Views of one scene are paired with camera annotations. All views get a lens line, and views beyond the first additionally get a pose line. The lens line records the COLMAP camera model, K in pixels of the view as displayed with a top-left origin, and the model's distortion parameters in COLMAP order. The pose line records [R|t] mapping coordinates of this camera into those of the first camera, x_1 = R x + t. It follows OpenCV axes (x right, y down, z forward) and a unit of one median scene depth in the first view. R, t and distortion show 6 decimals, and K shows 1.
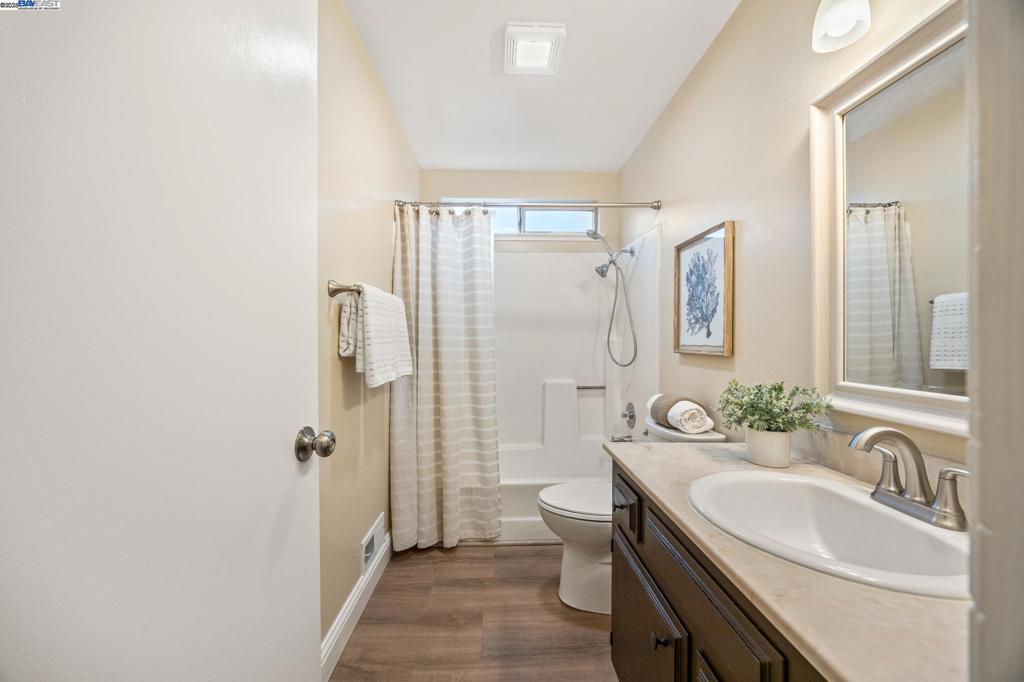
lens RADIAL K [[388.0, 0, 511.3], [0, 388.0, 345.1], [0, 0, 1]] dist [-0.002799, 0.000071]
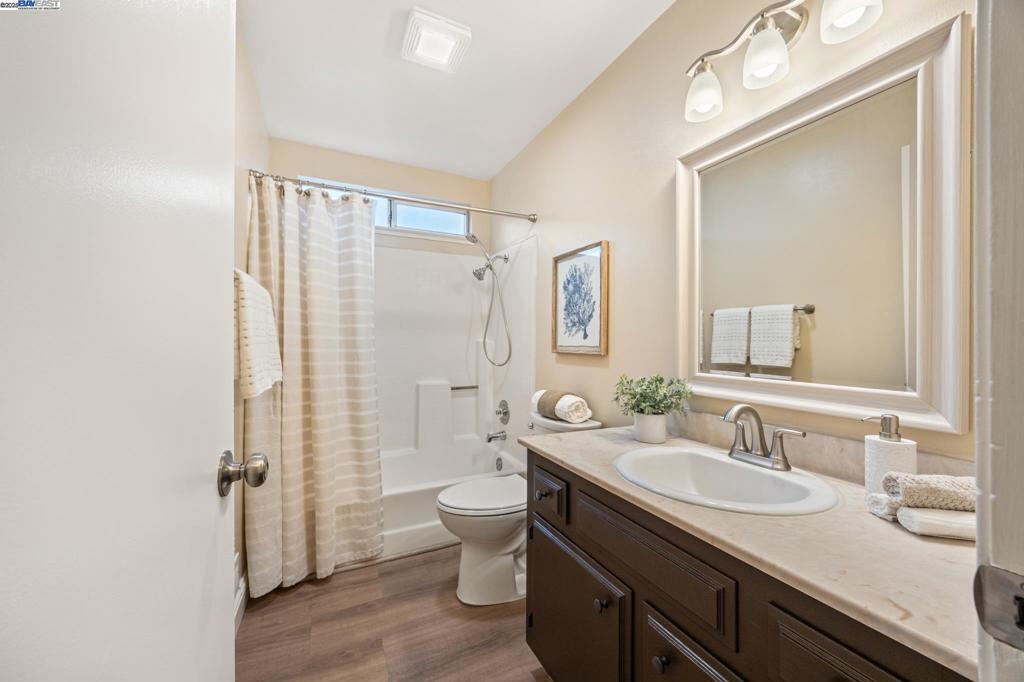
lens RADIAL K [[388.8, 0, 513.5], [0, 388.8, 343.7], [0, 0, 1]] dist [0.002200, 0.000140]
pose [[0.912507, 0.001544, 0.409059, -0.139953], [0.000859, 0.999983, -0.005690, 0.000737], [-0.409061, 0.005544, 0.912490, 0.023453]]
